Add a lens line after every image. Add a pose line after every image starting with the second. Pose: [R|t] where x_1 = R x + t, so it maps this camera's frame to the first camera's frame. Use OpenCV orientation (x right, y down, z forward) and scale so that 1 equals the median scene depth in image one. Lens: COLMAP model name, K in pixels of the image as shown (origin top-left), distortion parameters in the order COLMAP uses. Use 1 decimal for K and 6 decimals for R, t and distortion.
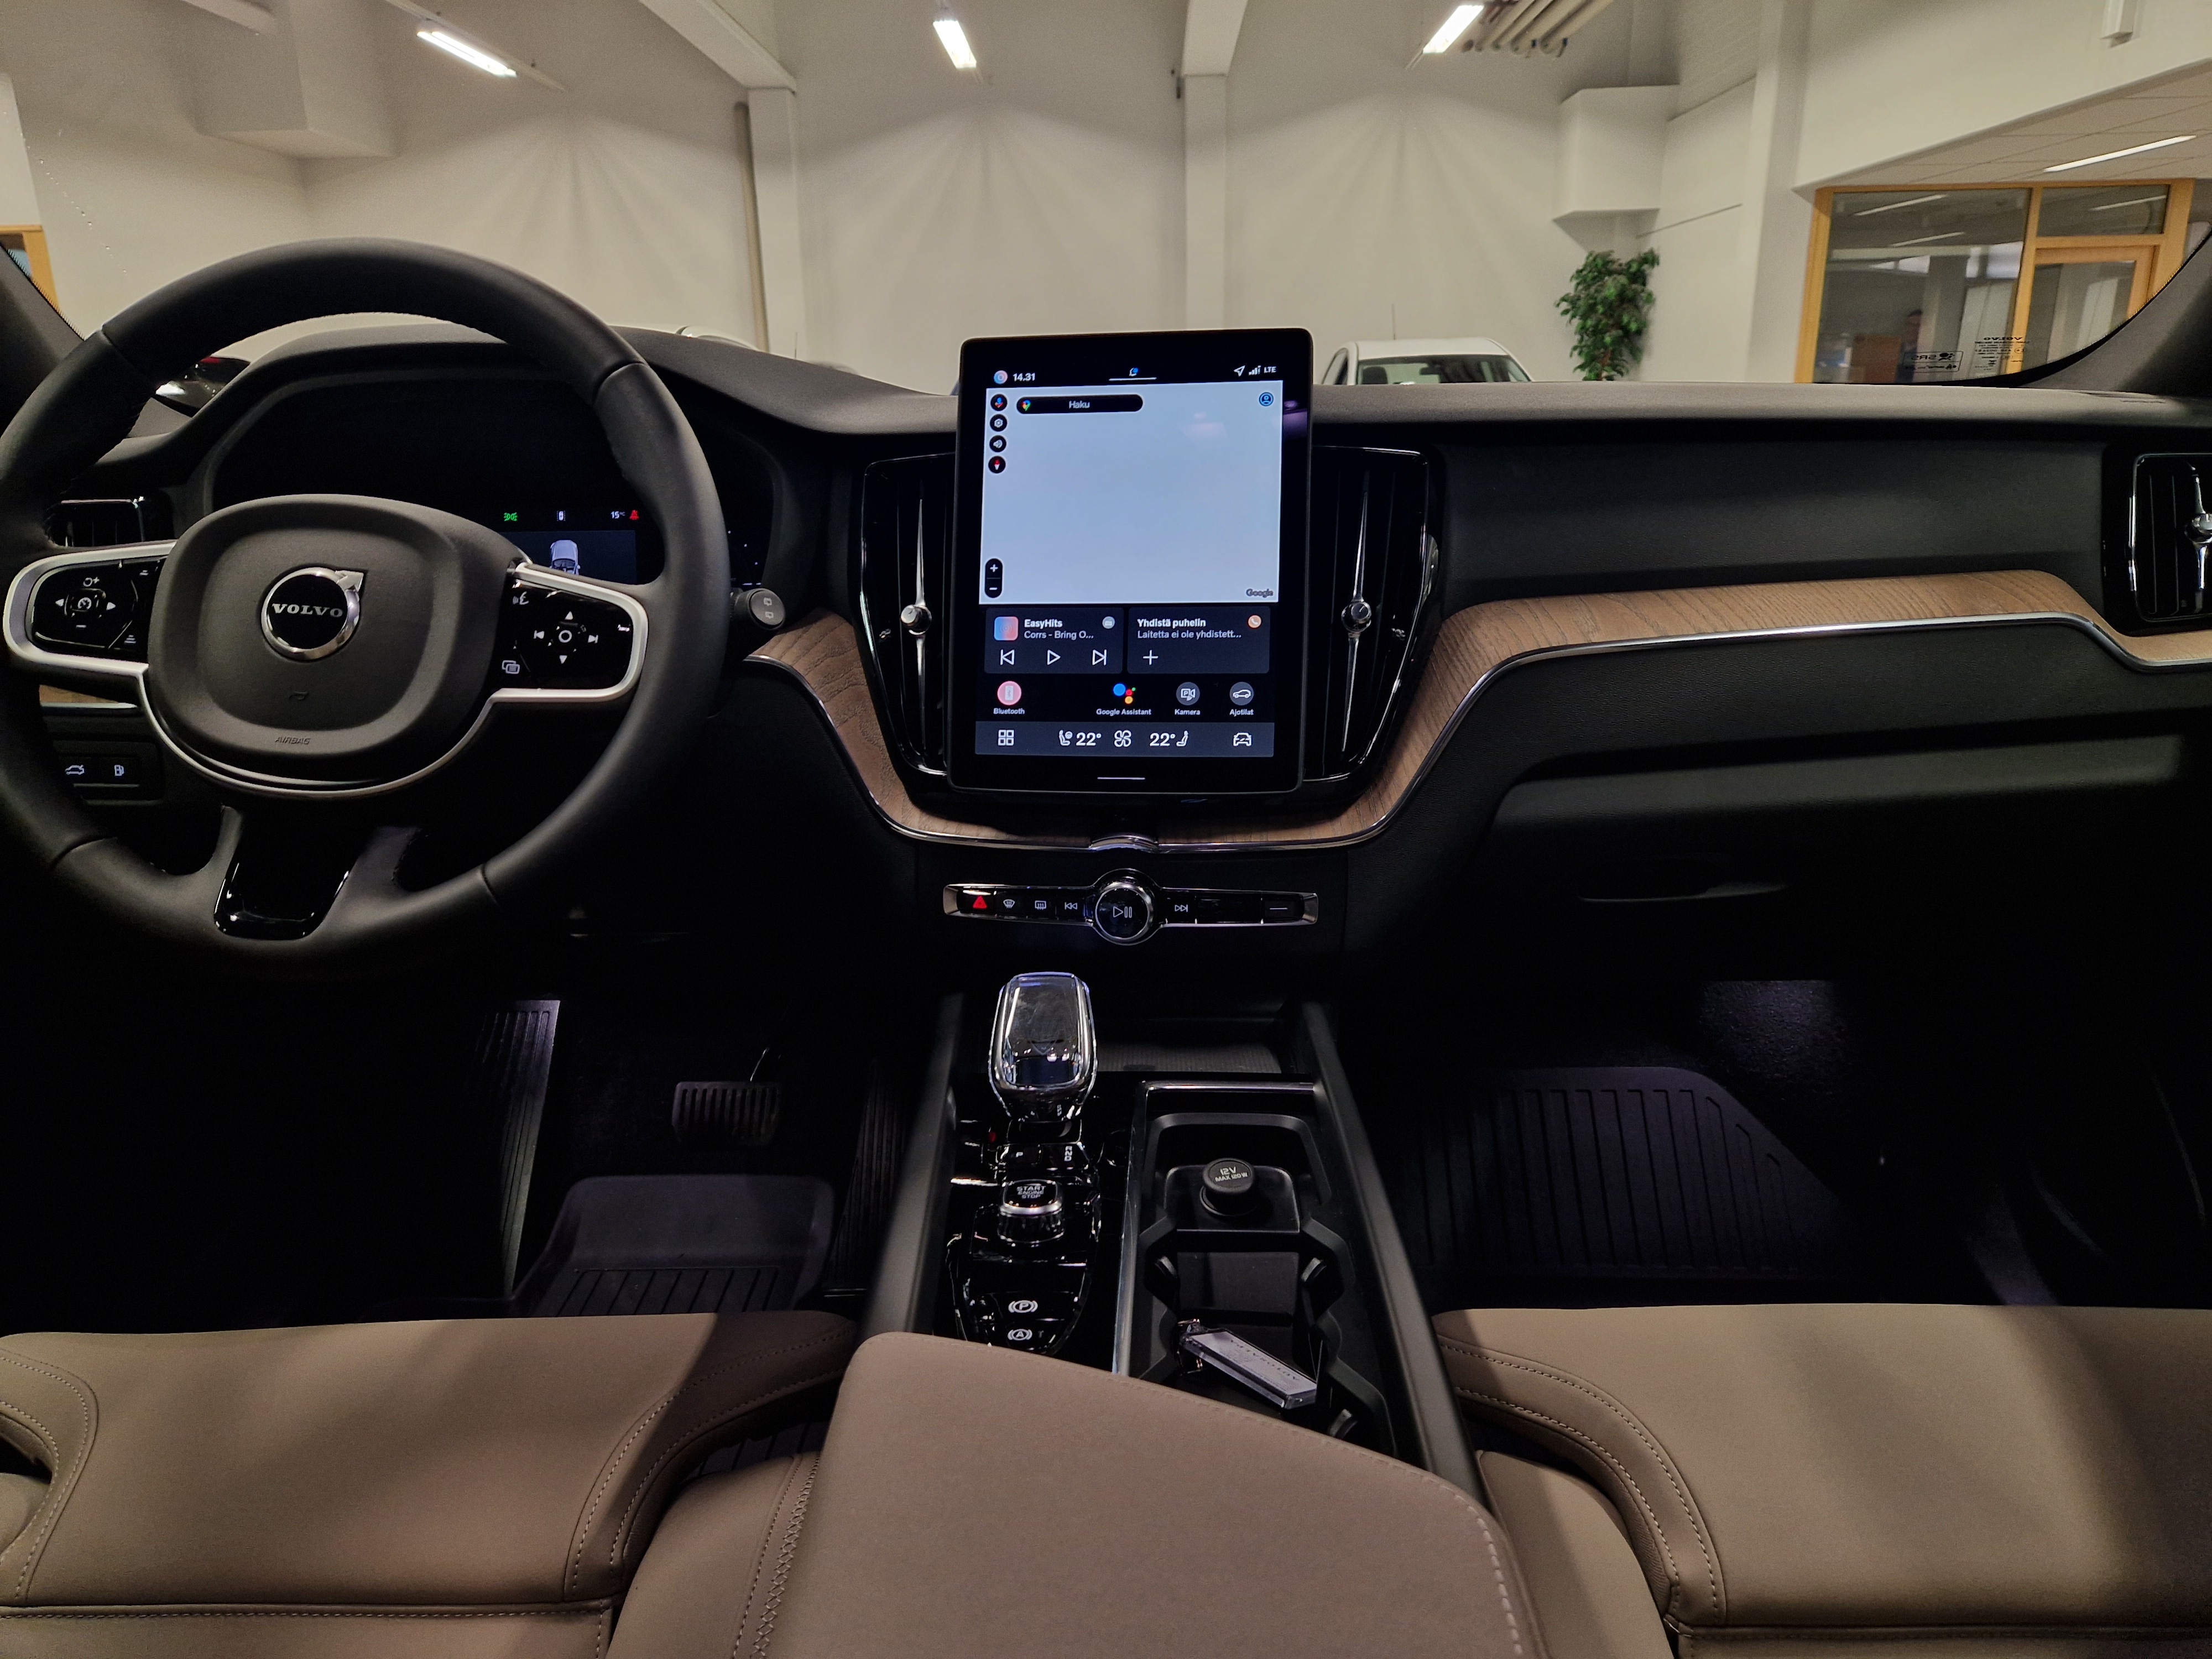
lens RADIAL K [[1482.4, 0, 1106.0], [0, 1482.4, 829.5], [0, 0, 1]] dist [0.004395, 0.002495]
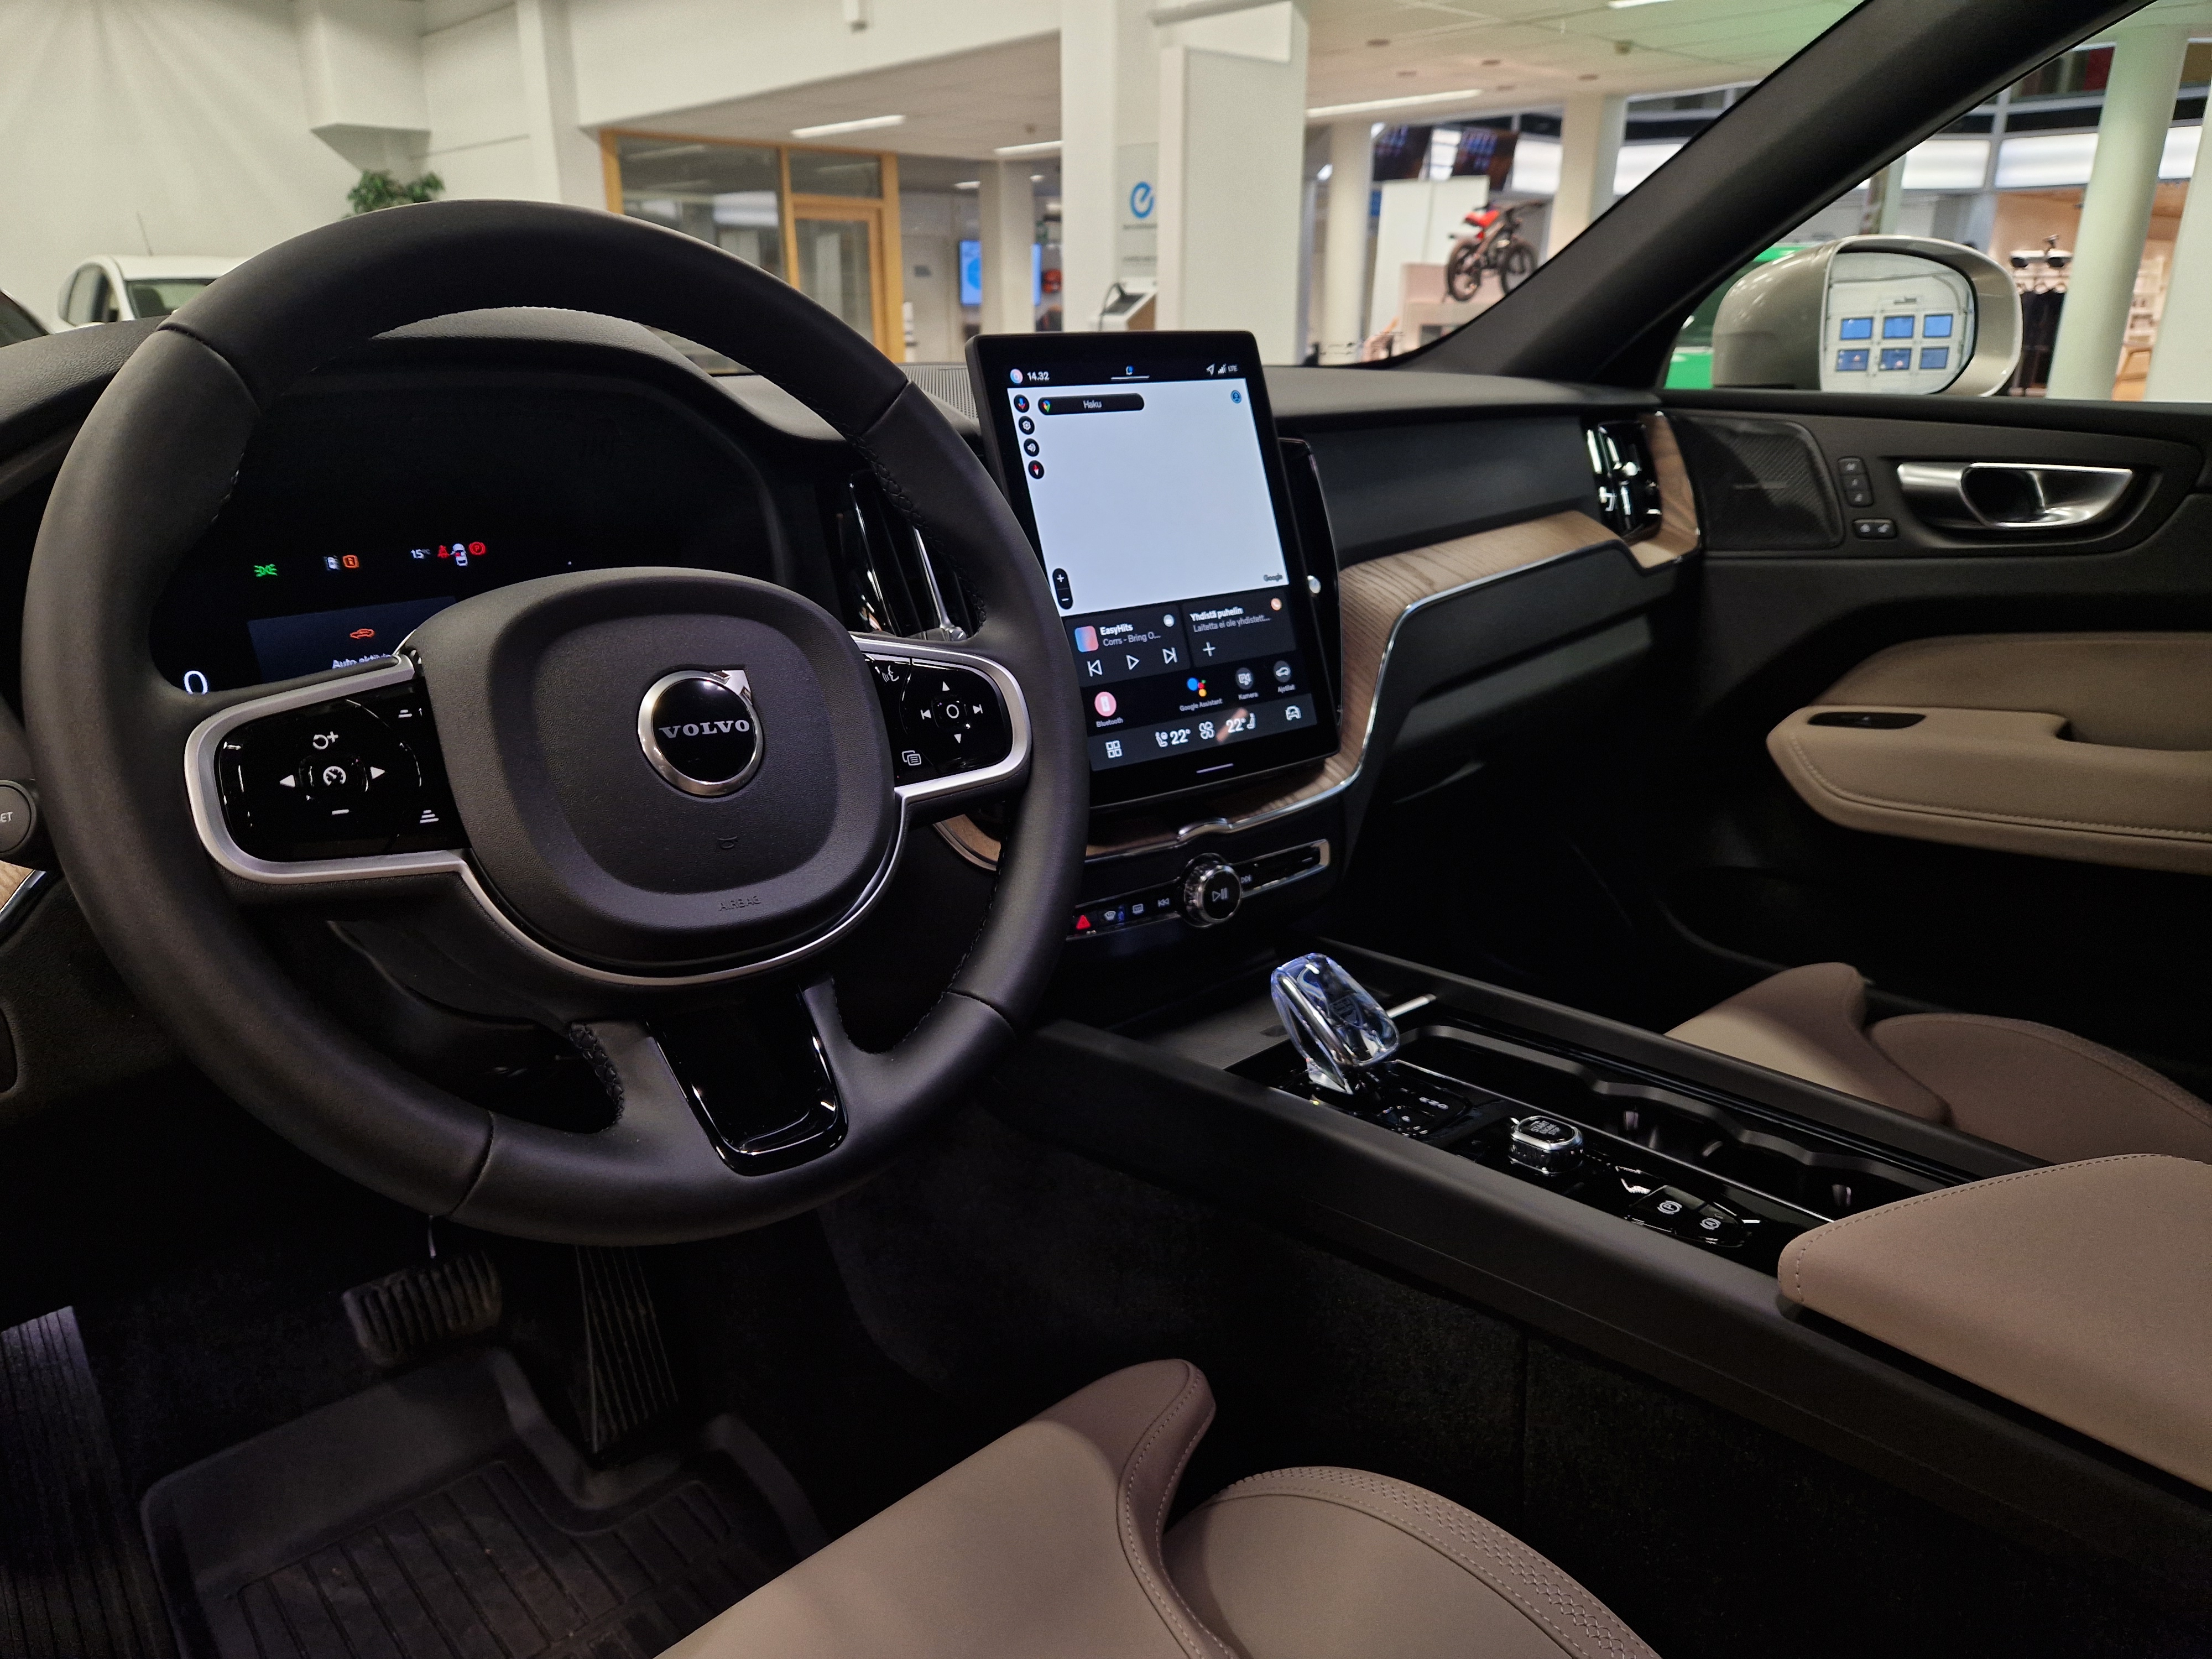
lens RADIAL K [[1486.3, 0, 1106.0], [0, 1486.3, 829.5], [0, 0, 1]] dist [0.007486, 0.003086]
pose [[0.731005, -0.206388, 0.650412, -0.719112], [0.179613, 0.977748, 0.108389, -0.117025], [-0.658309, 0.037590, 0.751808, 0.264418]]
